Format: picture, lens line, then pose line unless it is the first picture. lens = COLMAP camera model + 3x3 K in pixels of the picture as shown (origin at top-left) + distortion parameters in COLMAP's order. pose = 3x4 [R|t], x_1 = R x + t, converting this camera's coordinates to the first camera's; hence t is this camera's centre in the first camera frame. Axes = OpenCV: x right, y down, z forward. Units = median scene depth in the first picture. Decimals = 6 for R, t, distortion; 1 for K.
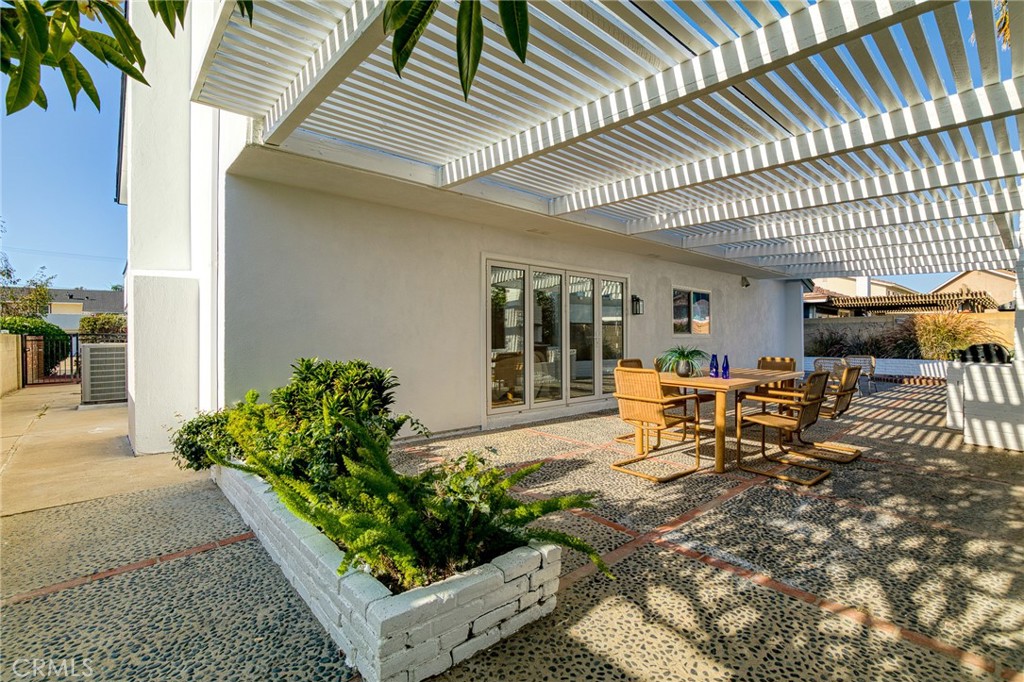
lens RADIAL K [[461.0, 0, 503.6], [0, 461.0, 334.5], [0, 0, 1]] dist [-0.014453, -0.000351]
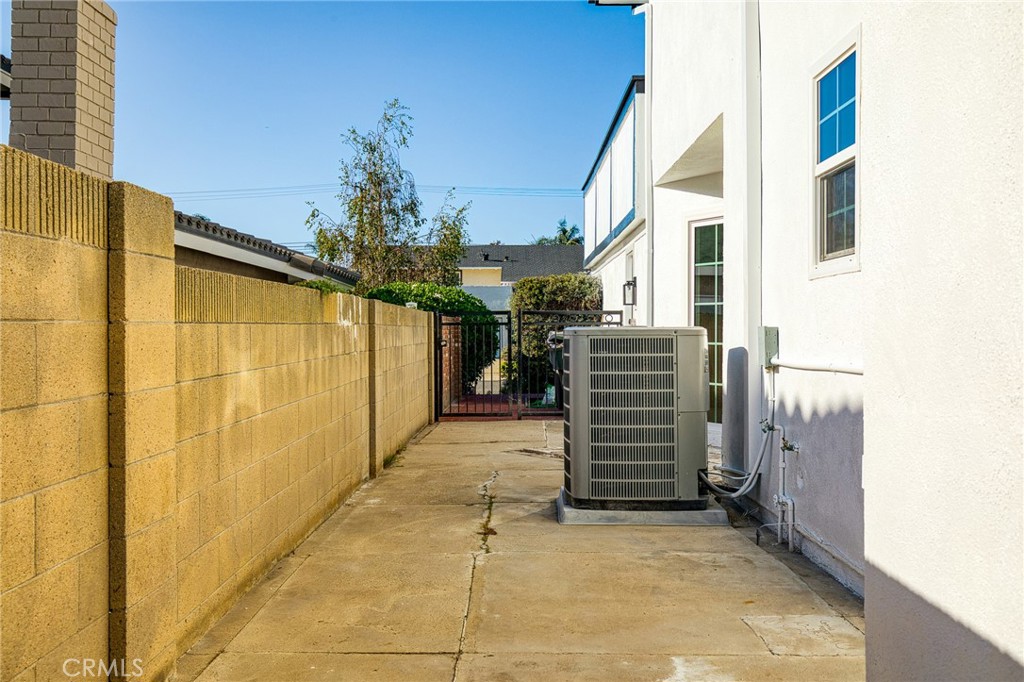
lens RADIAL K [[978.2, 0, 513.1], [0, 978.2, 339.2], [0, 0, 1]] dist [0.002135, 0.000000]
pose [[0.746674, 0.011983, -0.665082, -0.230421], [-0.000932, 0.999856, 0.016969, 0.008586], [0.665190, -0.012050, 0.746577, 0.208138]]
